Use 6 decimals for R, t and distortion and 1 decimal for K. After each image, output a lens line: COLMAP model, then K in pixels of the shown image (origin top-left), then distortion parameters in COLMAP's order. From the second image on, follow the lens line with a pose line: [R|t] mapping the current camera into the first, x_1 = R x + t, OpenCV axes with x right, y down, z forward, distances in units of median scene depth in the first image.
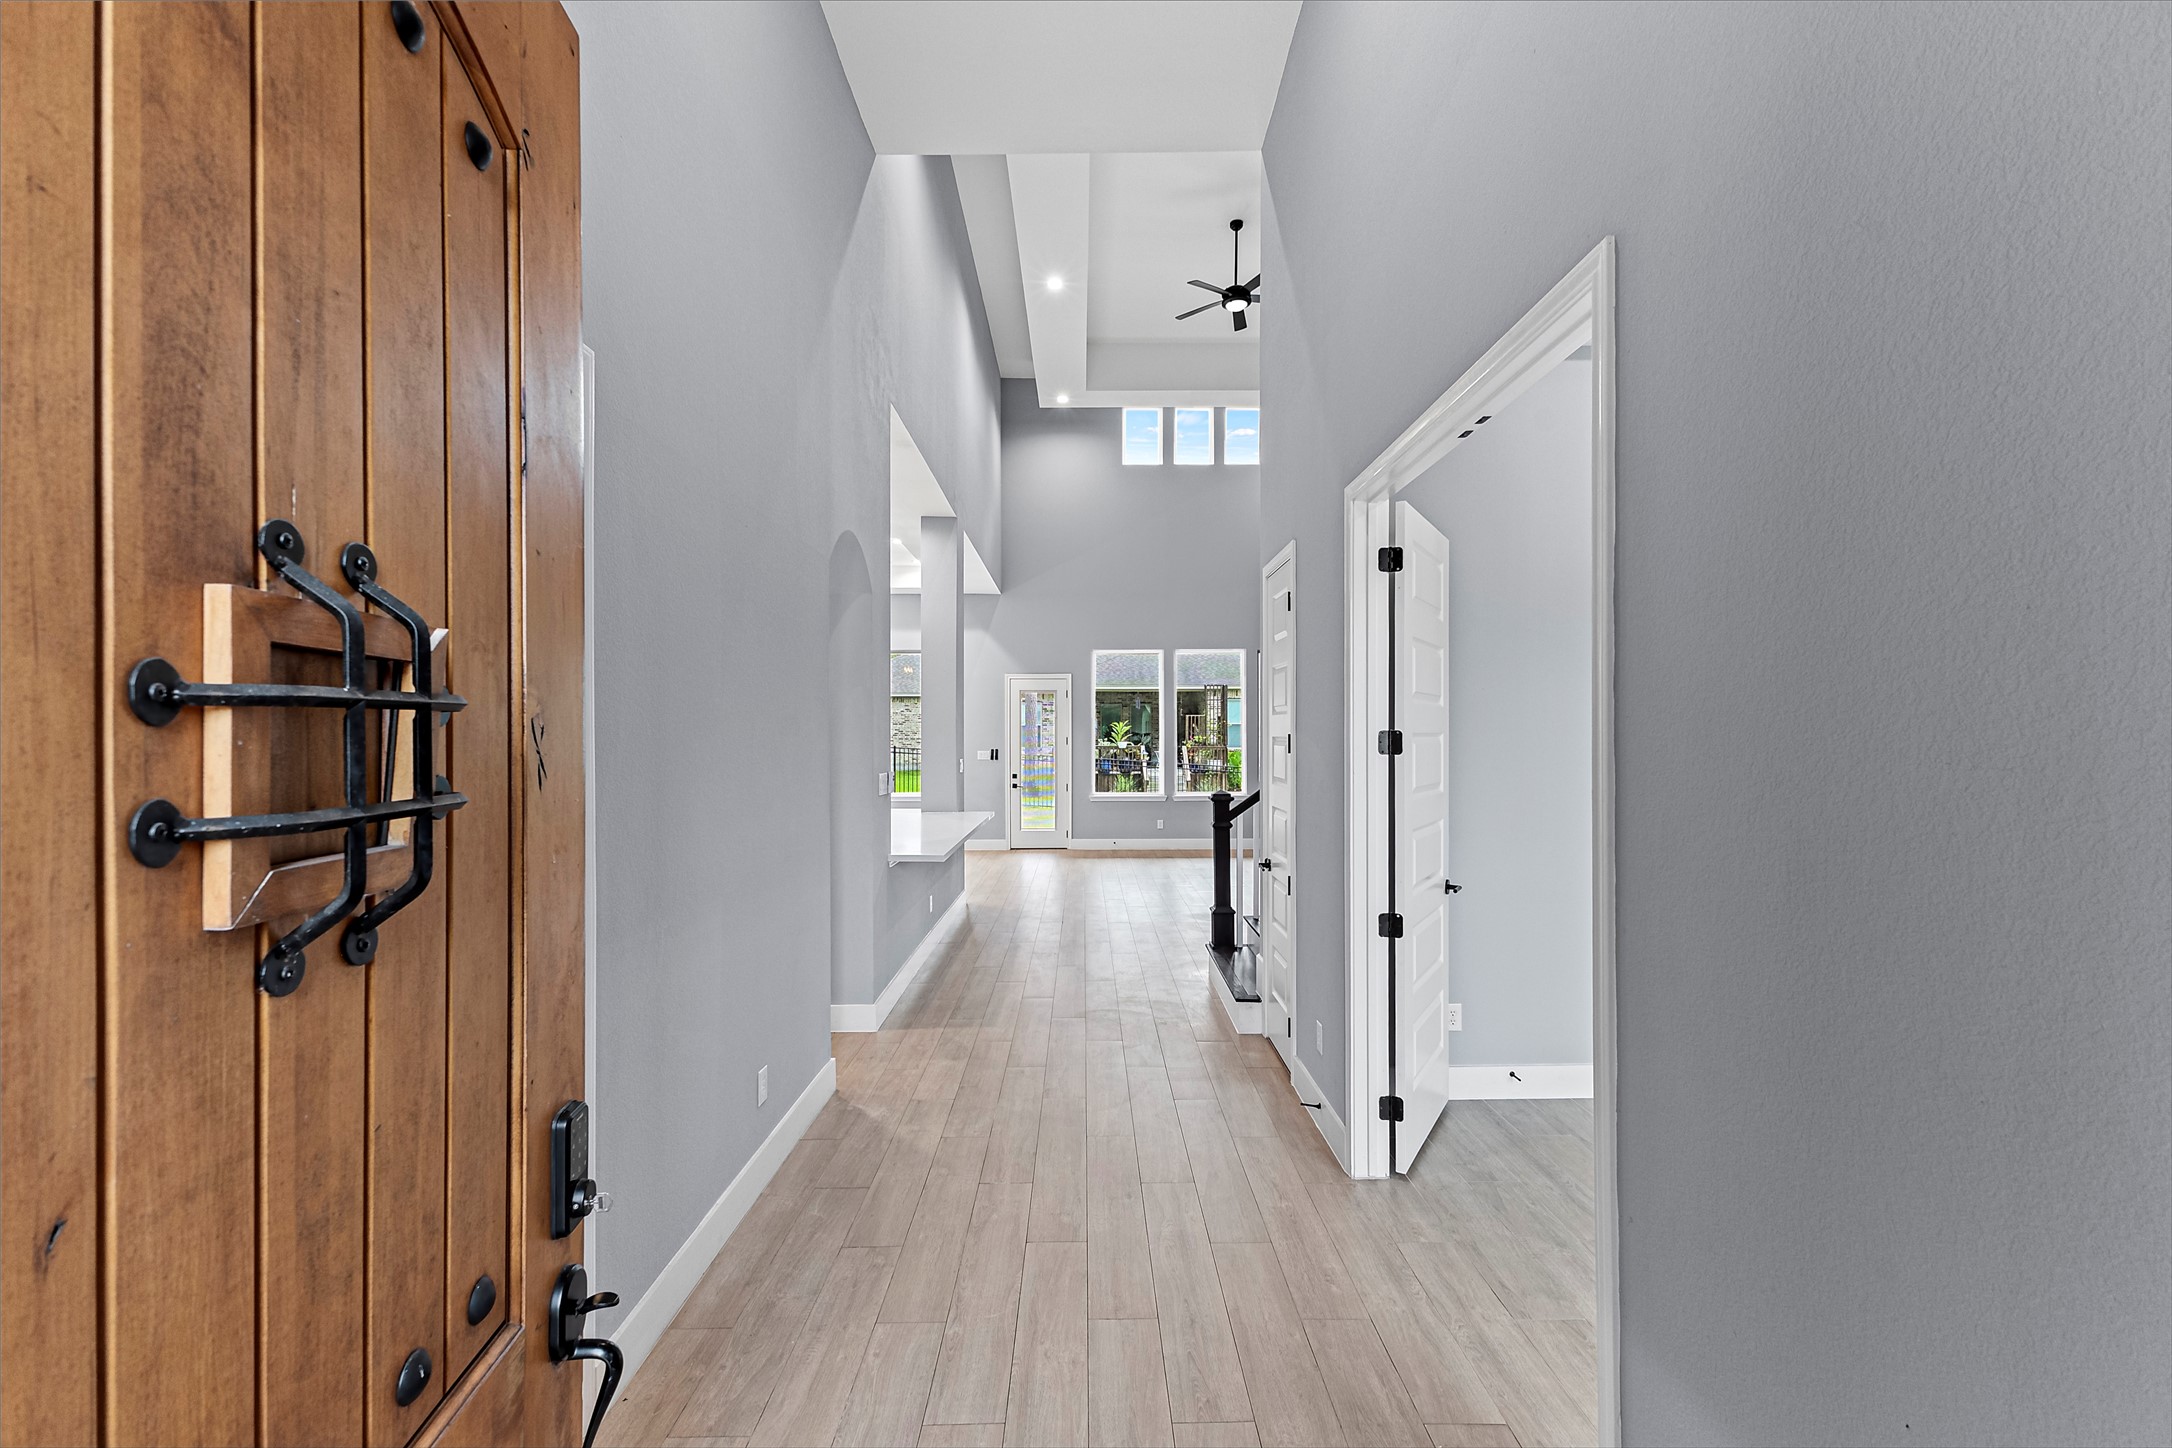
lens RADIAL K [[925.0, 0, 1092.3], [0, 925.0, 729.9], [0, 0, 1]] dist [0.008686, -0.002875]
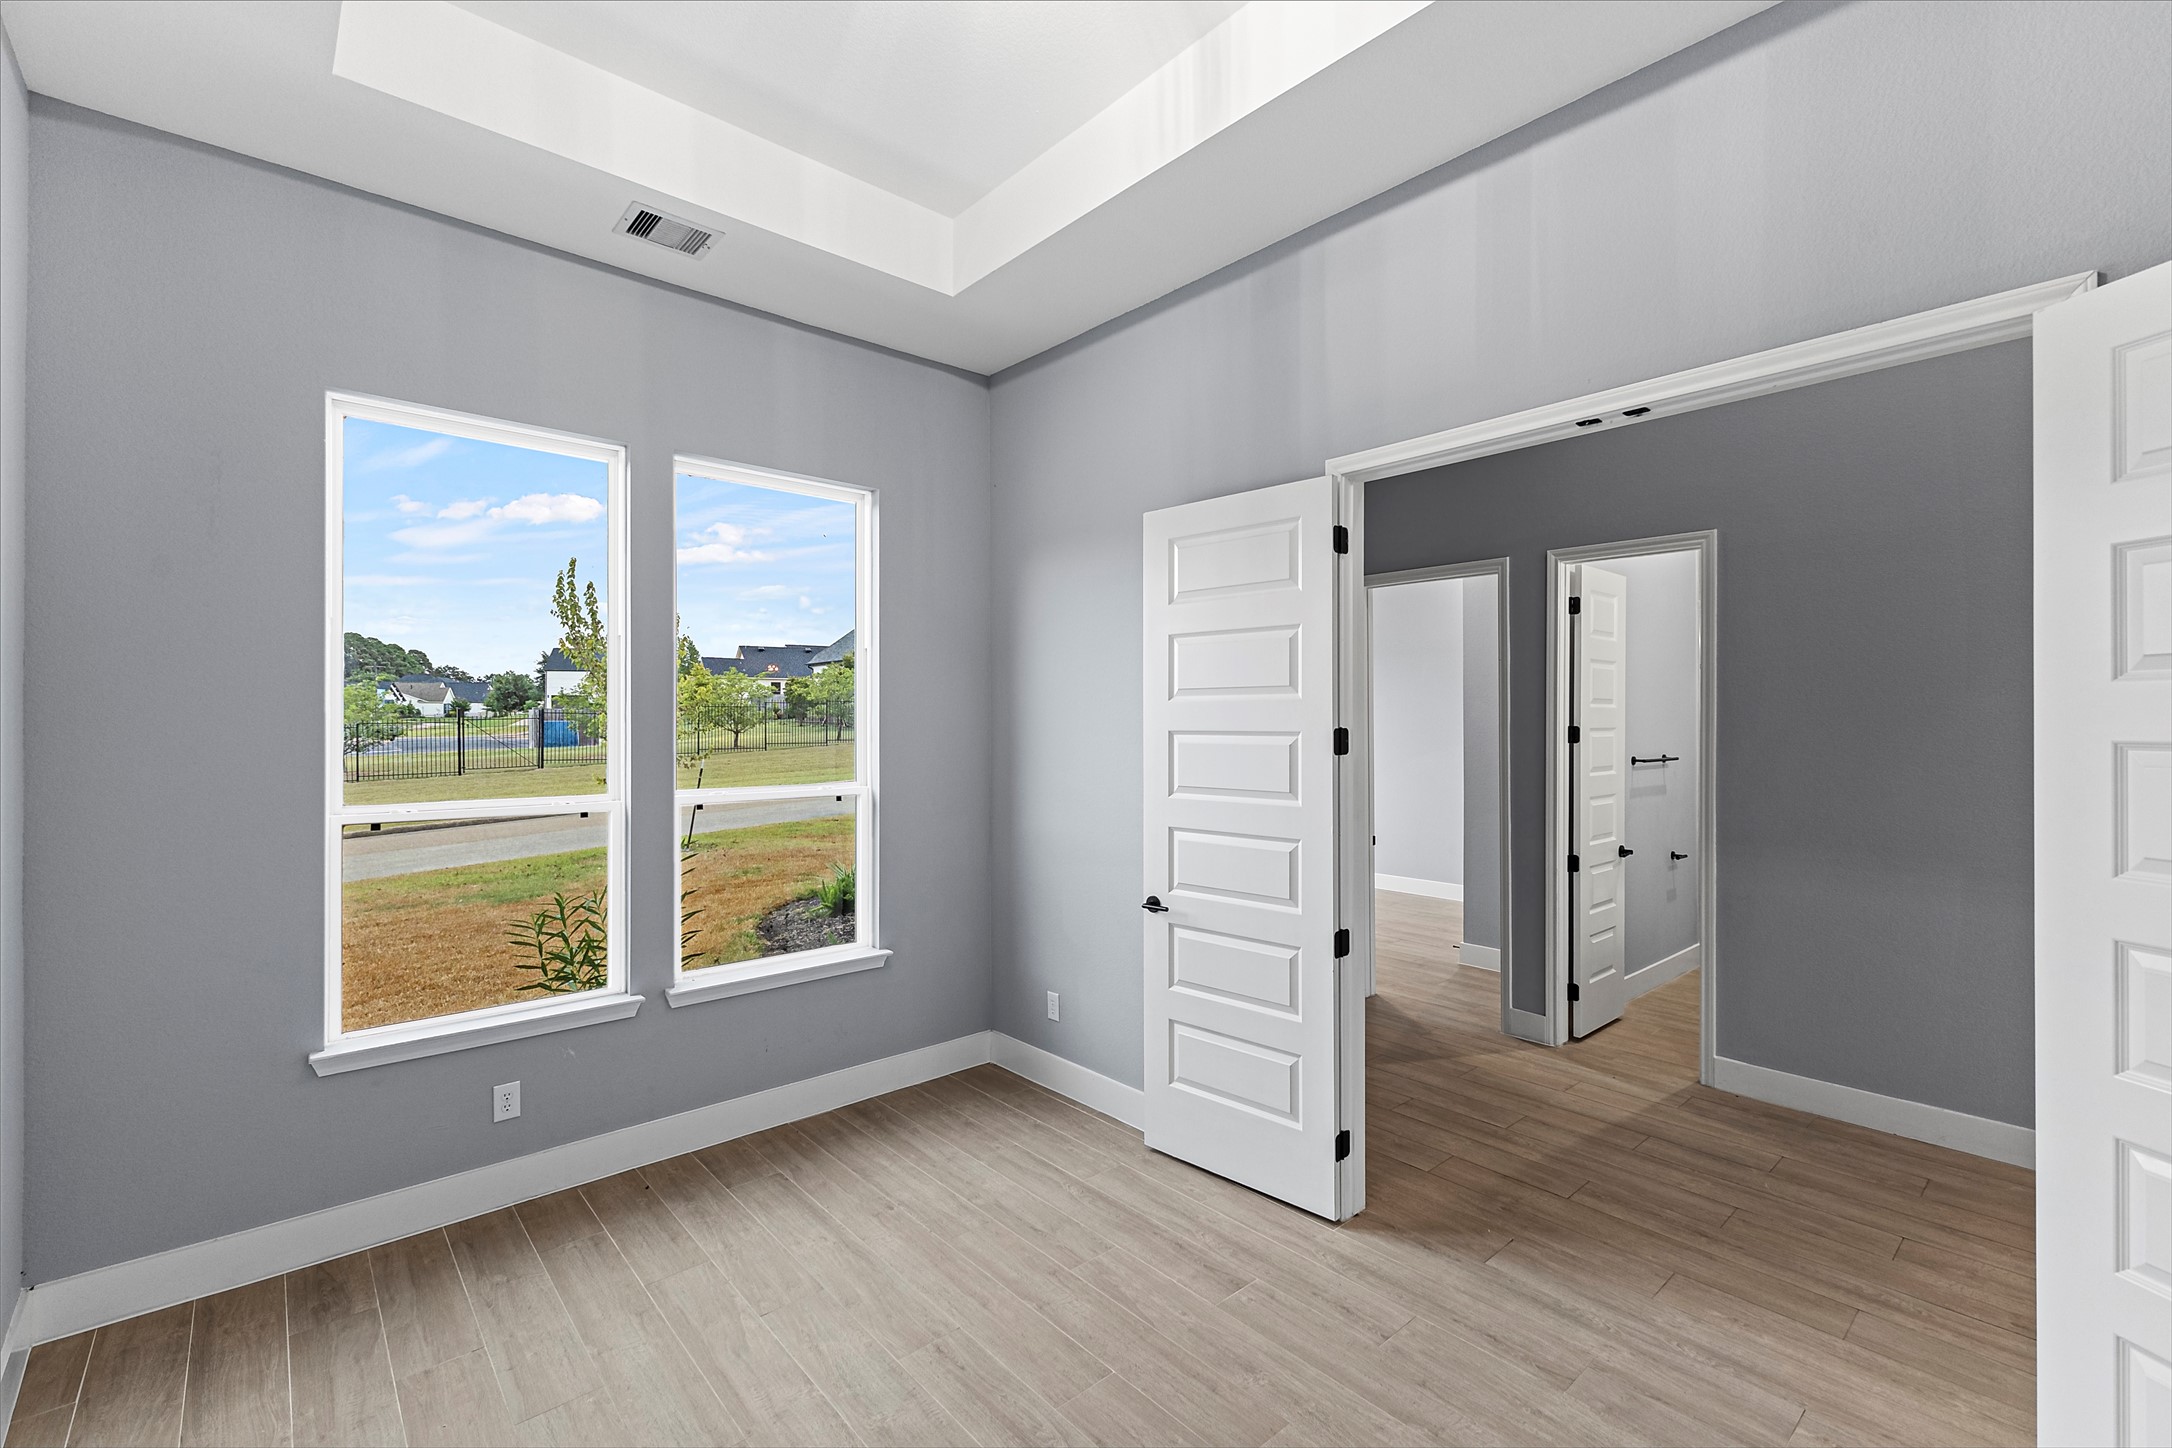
lens RADIAL K [[928.7, 0, 1083.0], [0, 928.7, 723.3], [0, 0, 1]] dist [0.000601, -0.002871]
pose [[-0.749988, 0.006028, -0.661423, 1.503278], [0.005473, 0.999981, 0.002908, -0.005999], [0.661428, -0.001440, -0.750007, 1.408894]]
